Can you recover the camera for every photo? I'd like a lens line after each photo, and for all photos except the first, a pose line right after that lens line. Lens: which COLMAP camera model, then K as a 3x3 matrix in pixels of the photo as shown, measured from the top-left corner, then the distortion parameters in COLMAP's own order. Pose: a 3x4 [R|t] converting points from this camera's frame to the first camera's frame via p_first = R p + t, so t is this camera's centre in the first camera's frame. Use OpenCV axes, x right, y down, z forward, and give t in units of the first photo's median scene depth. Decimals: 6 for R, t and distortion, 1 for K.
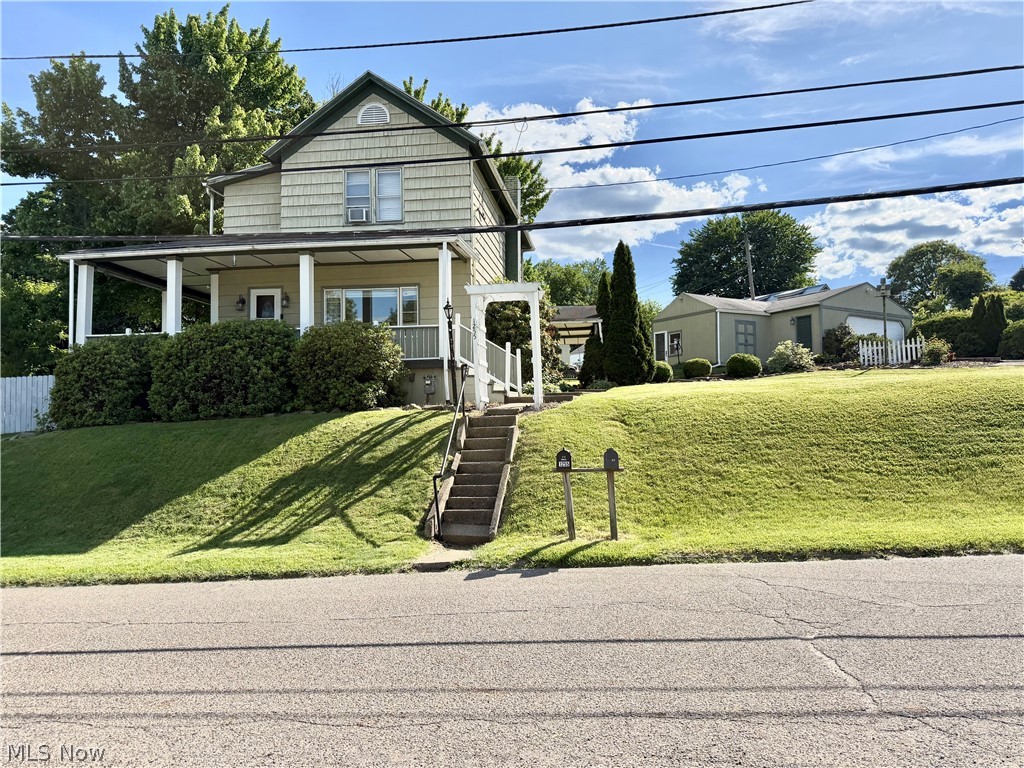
lens RADIAL K [[717.7, 0, 512.0], [0, 717.7, 386.5], [0, 0, 1]] dist [0.111735, -0.169079]
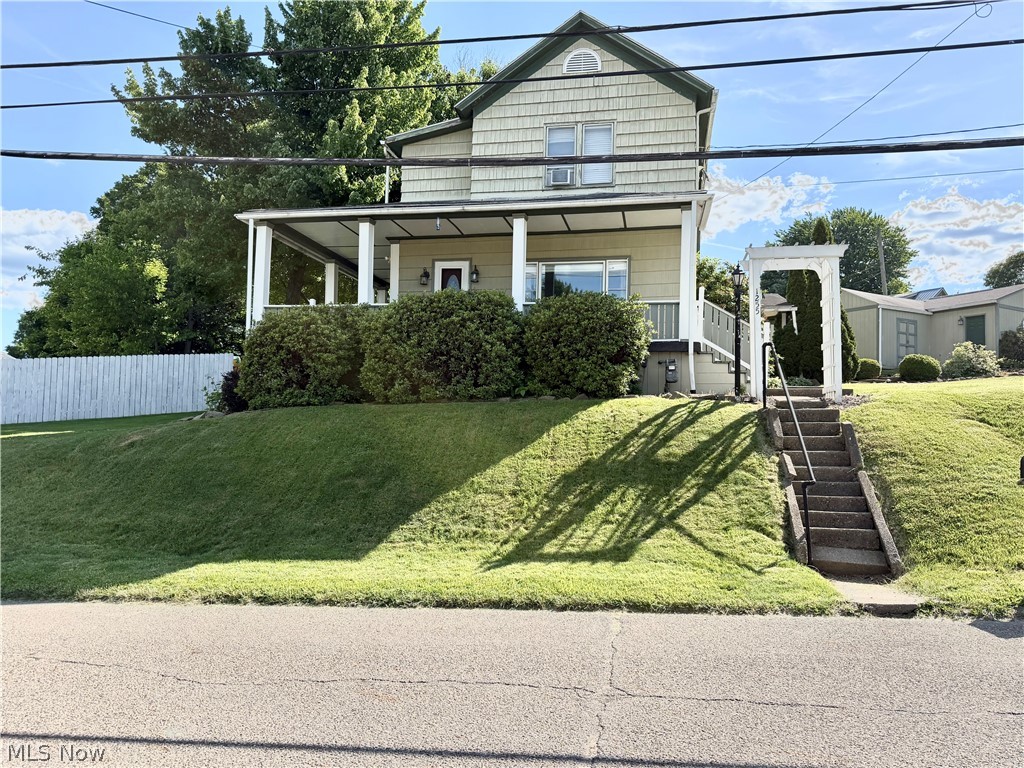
lens RADIAL K [[715.1, 0, 512.3], [0, 715.1, 389.1], [0, 0, 1]] dist [0.201202, -0.420803]
pose [[0.997941, 0.031245, -0.056017, -0.270113], [-0.031273, 0.999511, 0.000370, 0.025716], [0.056001, 0.001383, 0.998430, 0.155555]]
